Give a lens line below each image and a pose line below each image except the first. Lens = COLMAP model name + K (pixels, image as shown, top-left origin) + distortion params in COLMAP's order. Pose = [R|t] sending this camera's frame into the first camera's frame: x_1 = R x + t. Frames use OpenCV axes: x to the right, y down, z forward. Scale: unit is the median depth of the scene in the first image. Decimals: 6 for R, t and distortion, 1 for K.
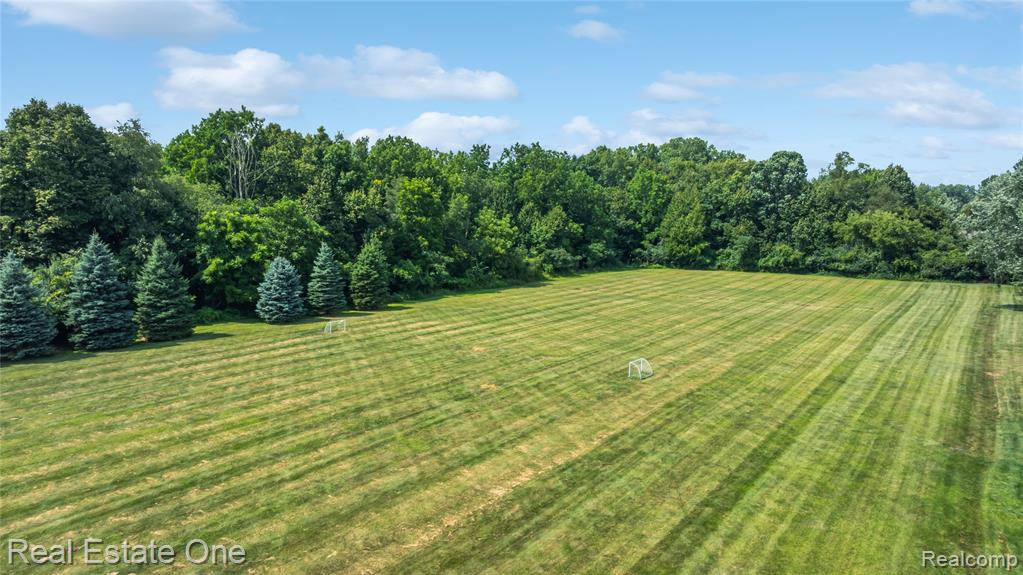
lens RADIAL K [[726.2, 0, 516.3], [0, 726.2, 288.6], [0, 0, 1]] dist [-0.035748, 0.001377]
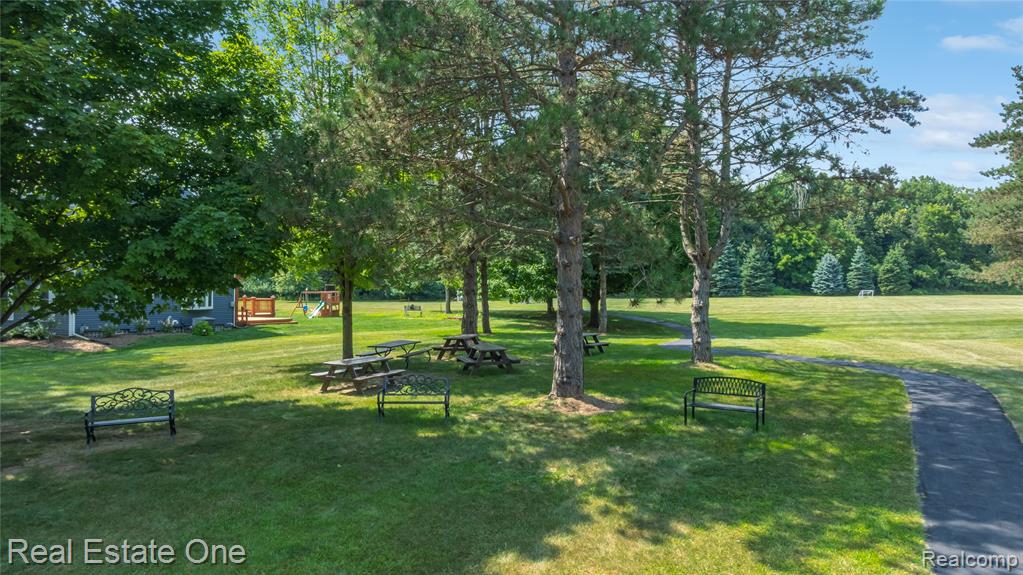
lens RADIAL K [[726.2, 0, 512.3], [0, 726.2, 291.7], [0, 0, 1]] dist [-0.035748, 0.001377]
pose [[0.760488, 0.000134, -0.649352, 0.136674], [-0.060935, 0.995602, -0.071160, 0.164377], [0.646487, 0.093685, 0.757151, -0.509769]]
